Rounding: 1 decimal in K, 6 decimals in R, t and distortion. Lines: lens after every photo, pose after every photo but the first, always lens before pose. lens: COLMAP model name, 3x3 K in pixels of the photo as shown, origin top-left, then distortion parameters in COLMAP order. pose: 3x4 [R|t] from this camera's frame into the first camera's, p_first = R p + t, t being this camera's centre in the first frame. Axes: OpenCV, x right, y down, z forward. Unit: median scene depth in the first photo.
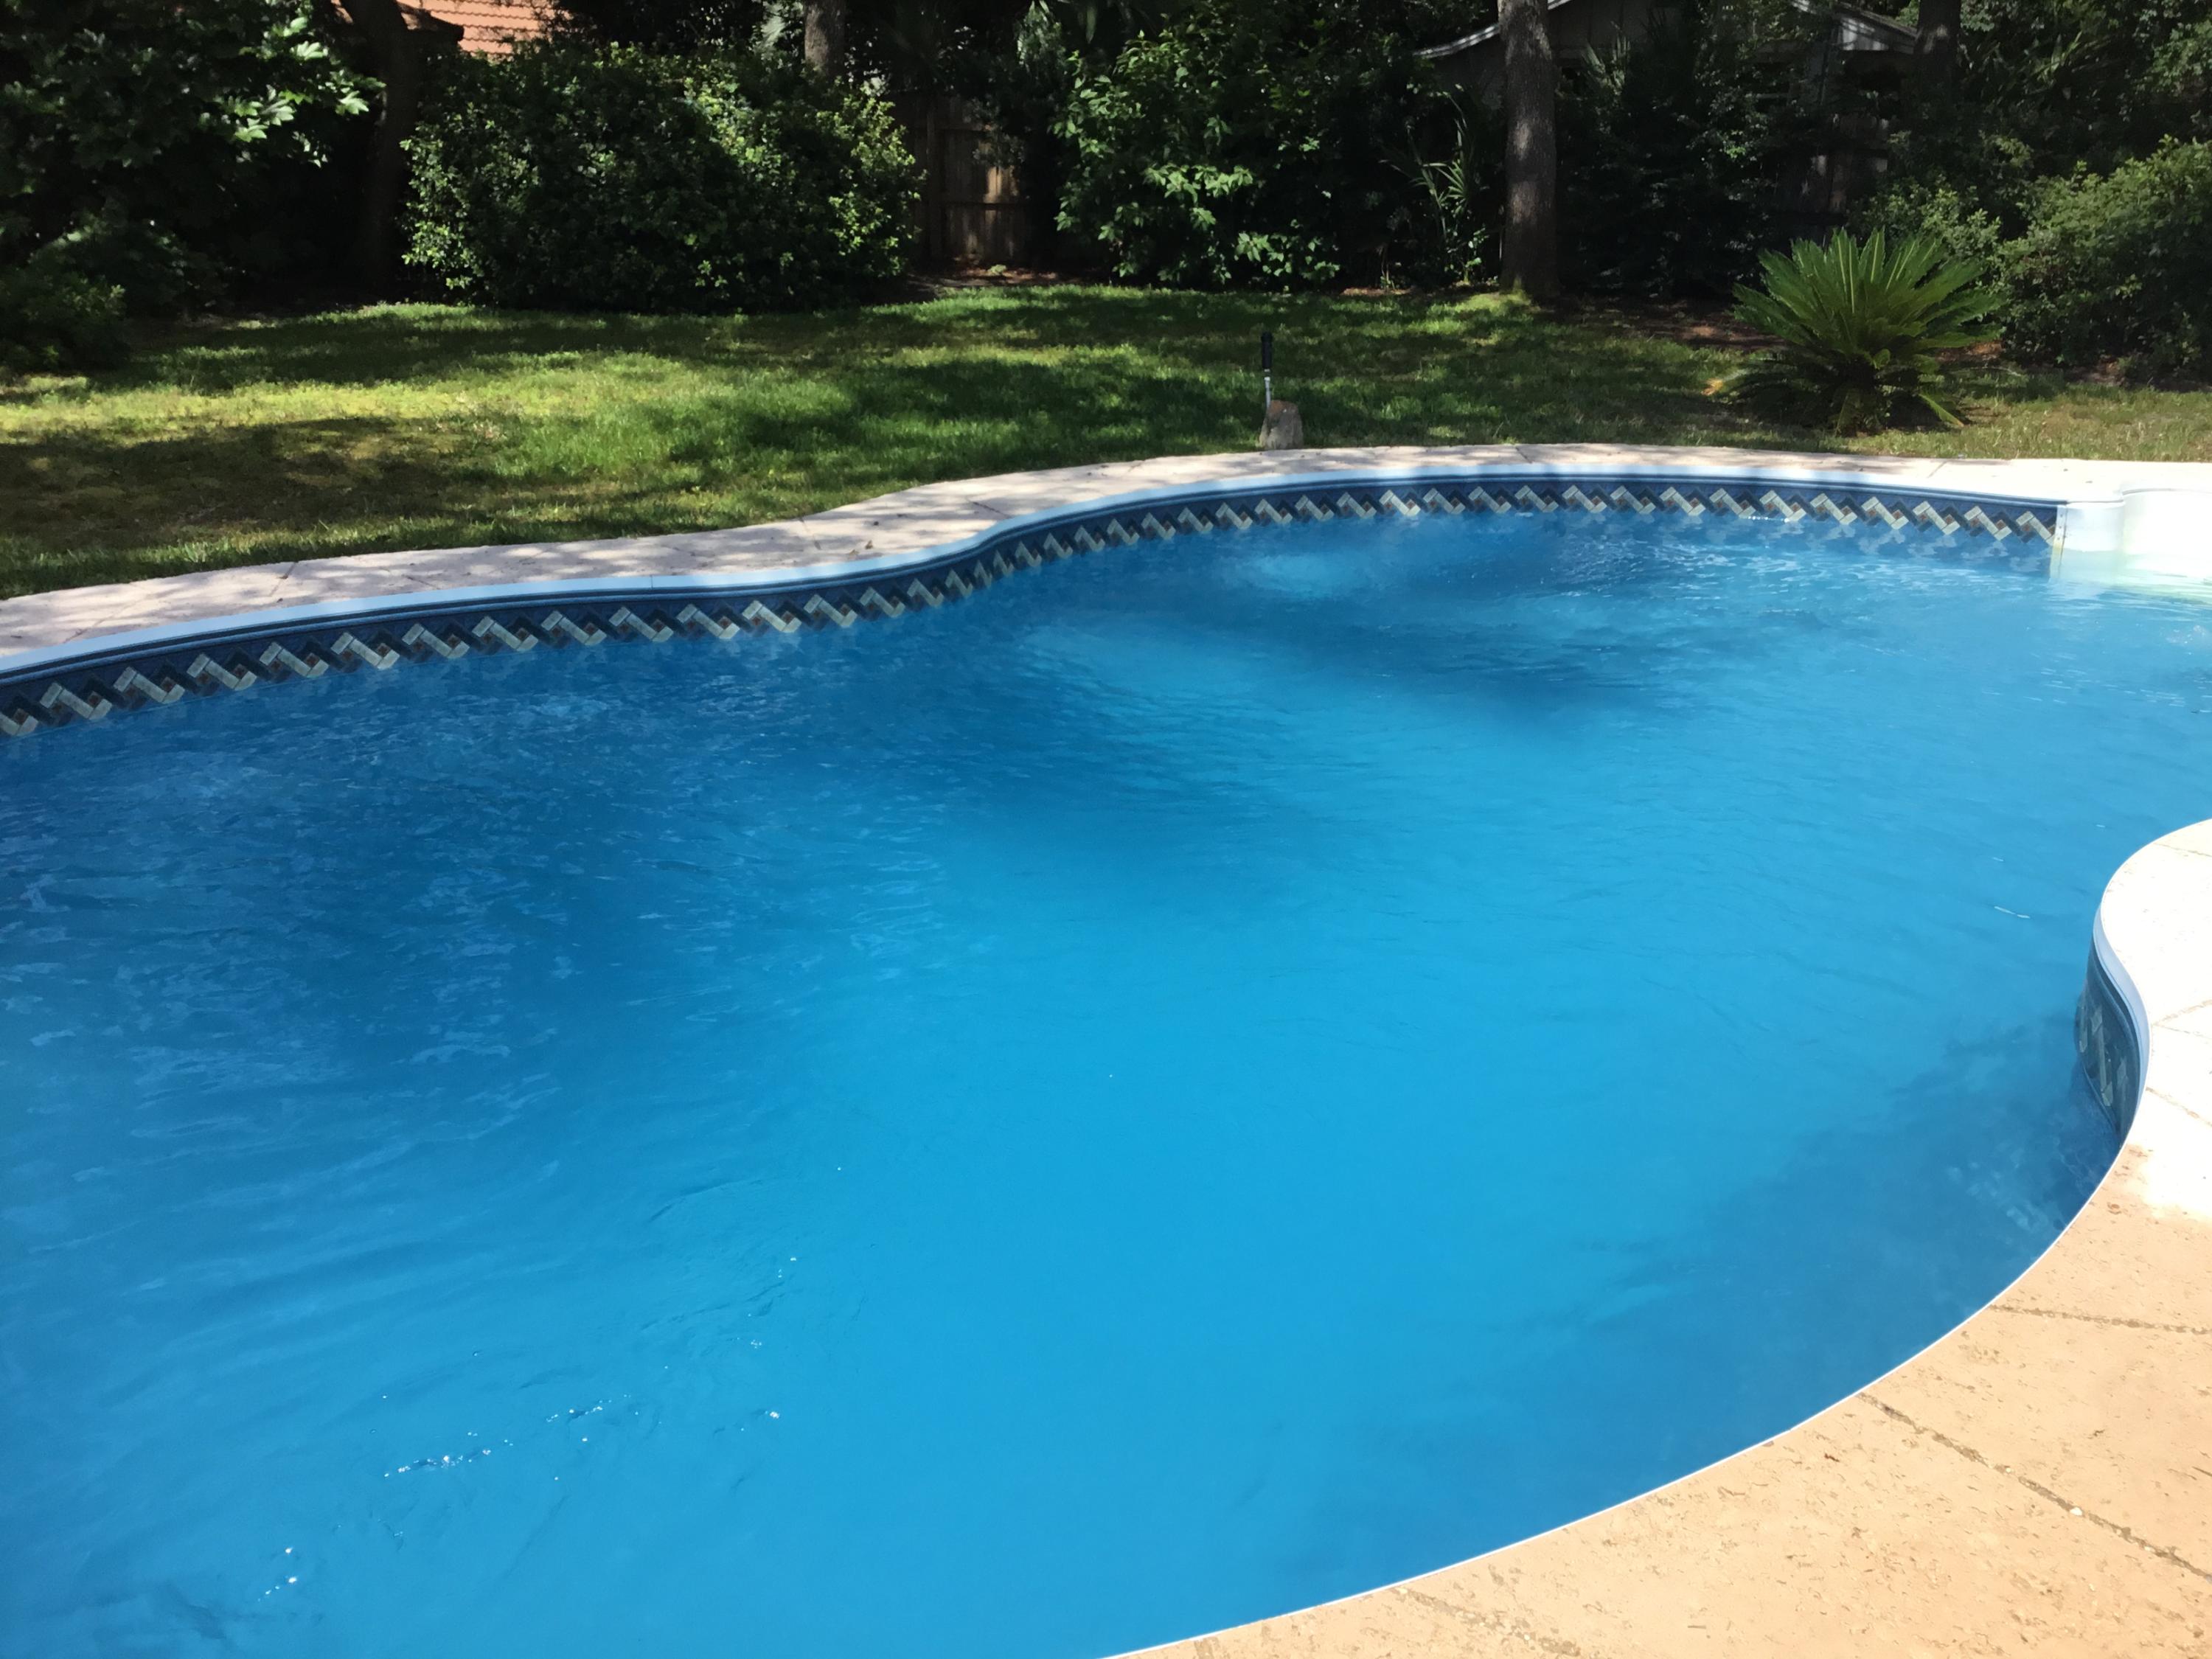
lens RADIAL K [[2011.9, 0, 1141.1], [0, 2011.9, 851.6], [0, 0, 1]] dist [0.114476, -0.187359]
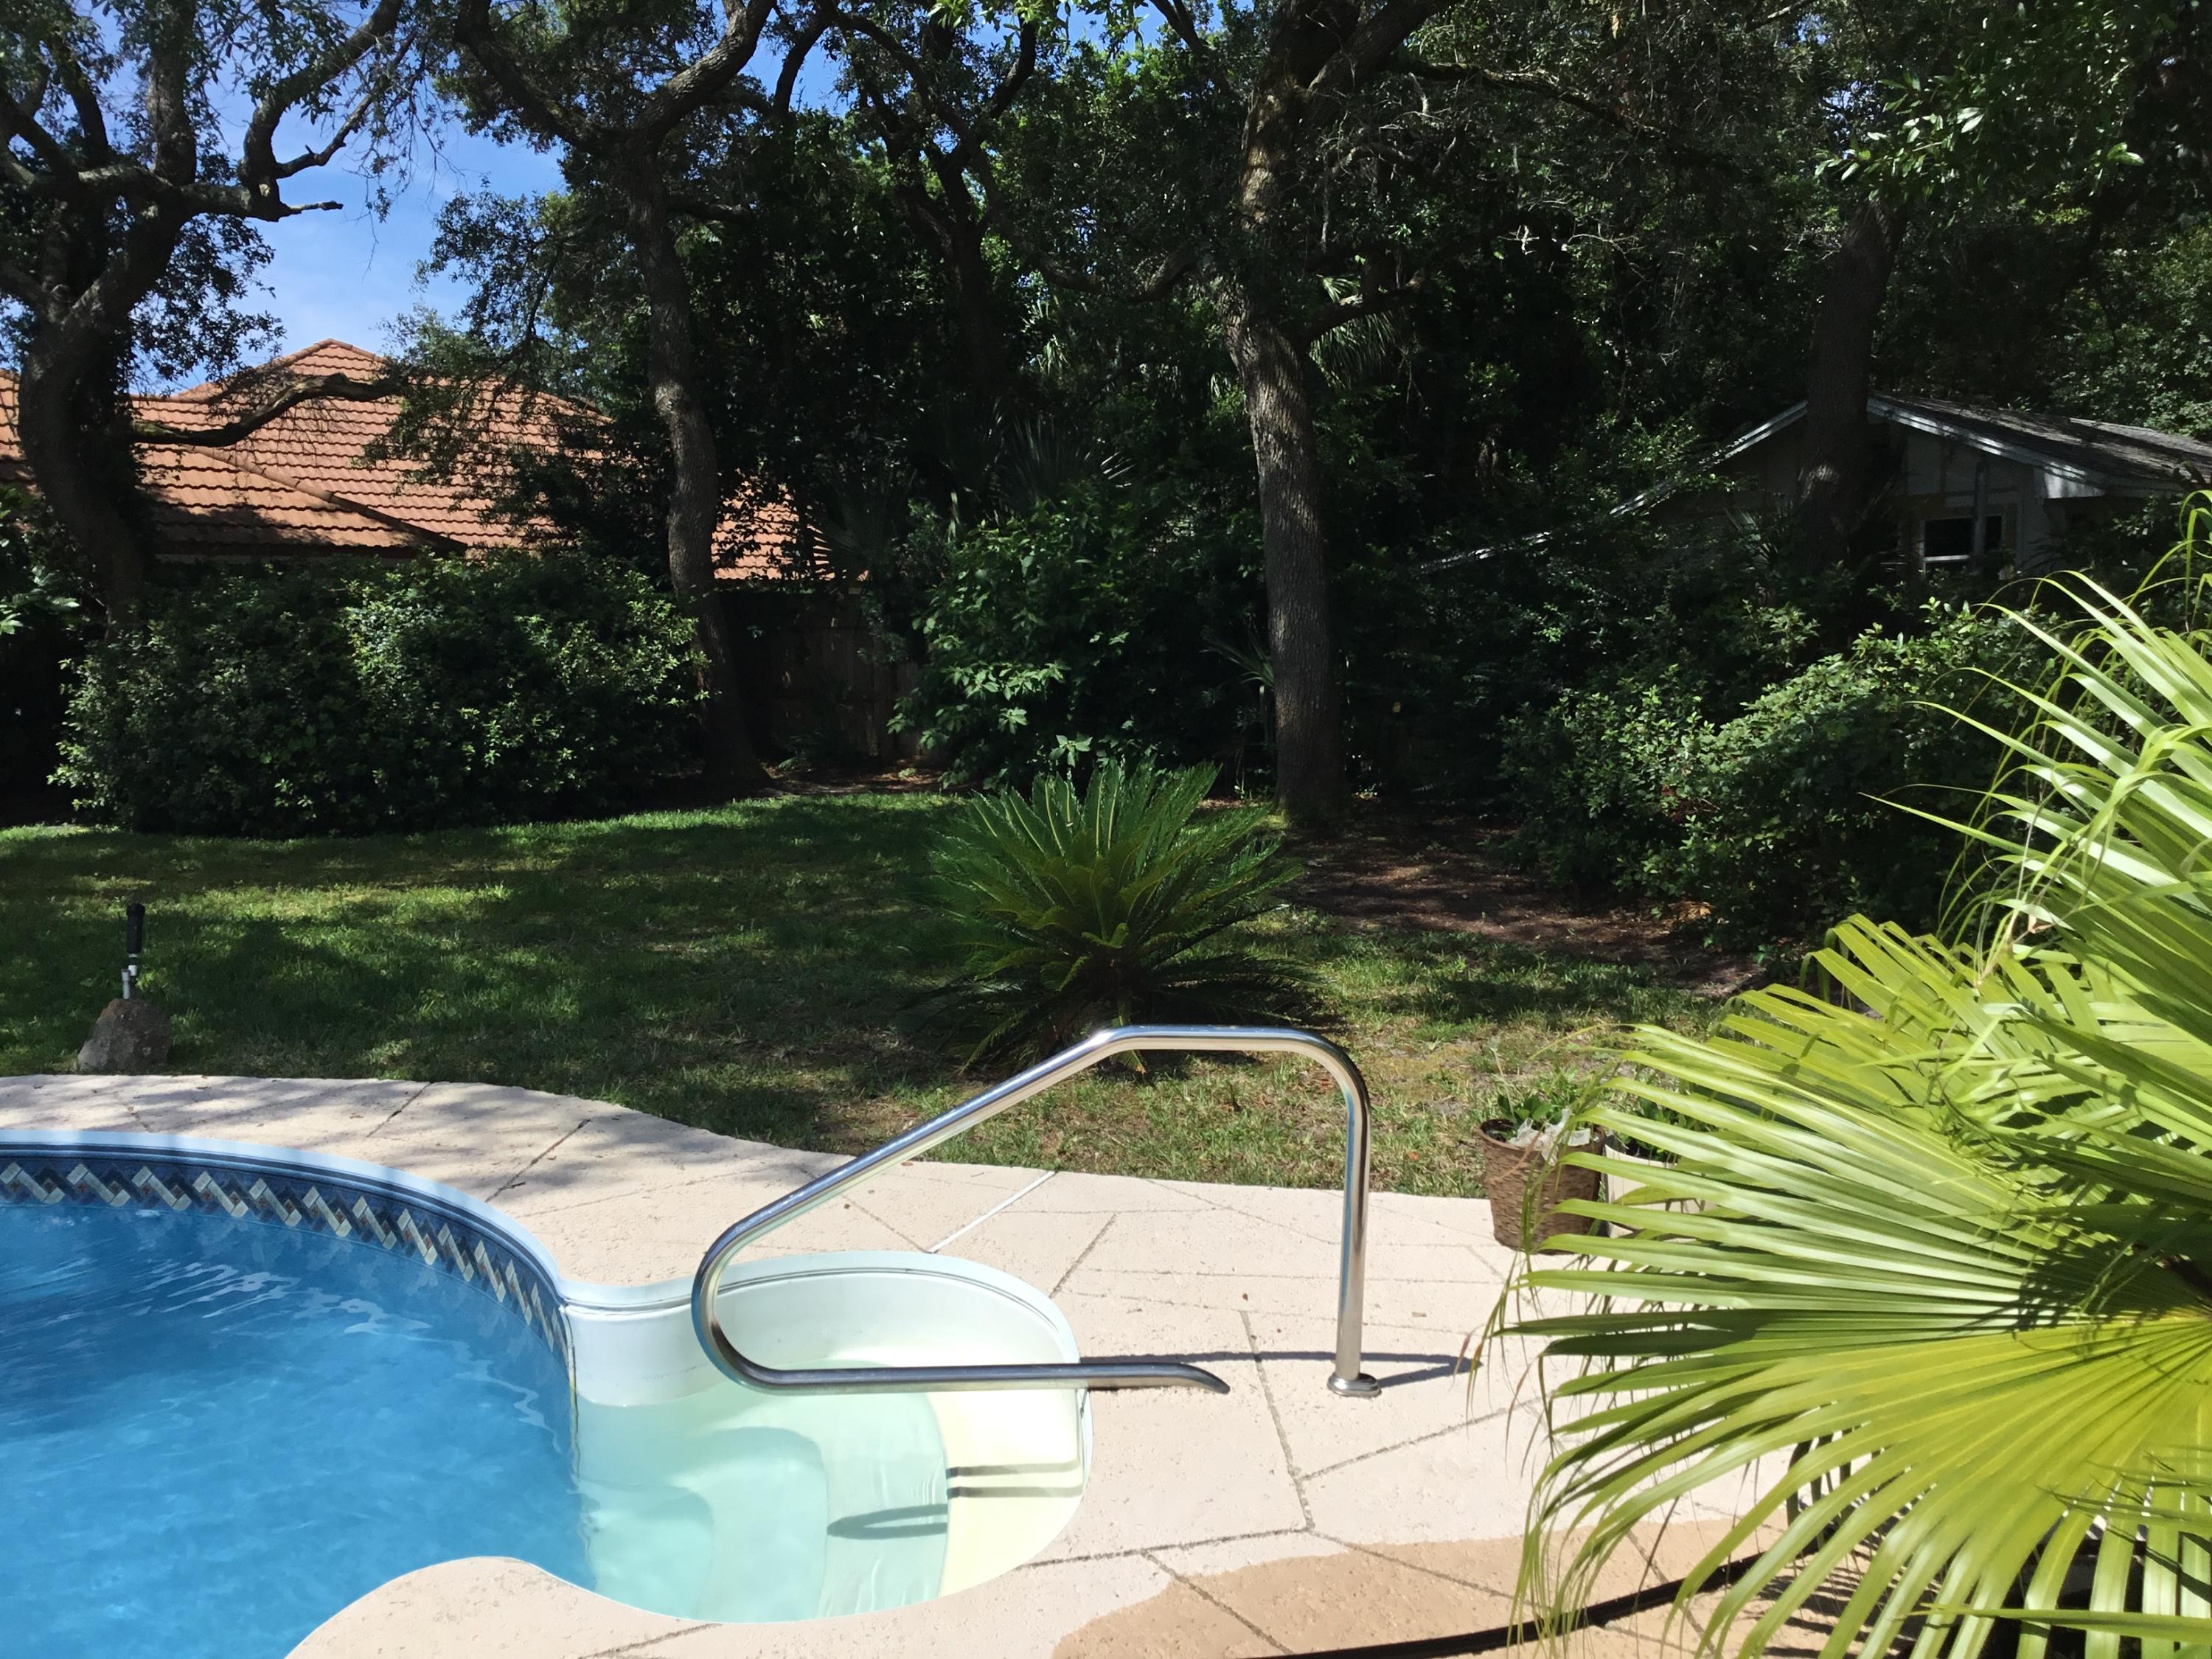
lens RADIAL K [[2011.9, 0, 1129.5], [0, 2011.9, 817.1], [0, 0, 1]] dist [0.114476, -0.187359]
pose [[0.937696, 0.006340, -0.347400, 0.553507], [-0.088787, 0.971011, -0.221932, -0.136581], [0.335922, 0.238949, 0.911076, 0.394384]]
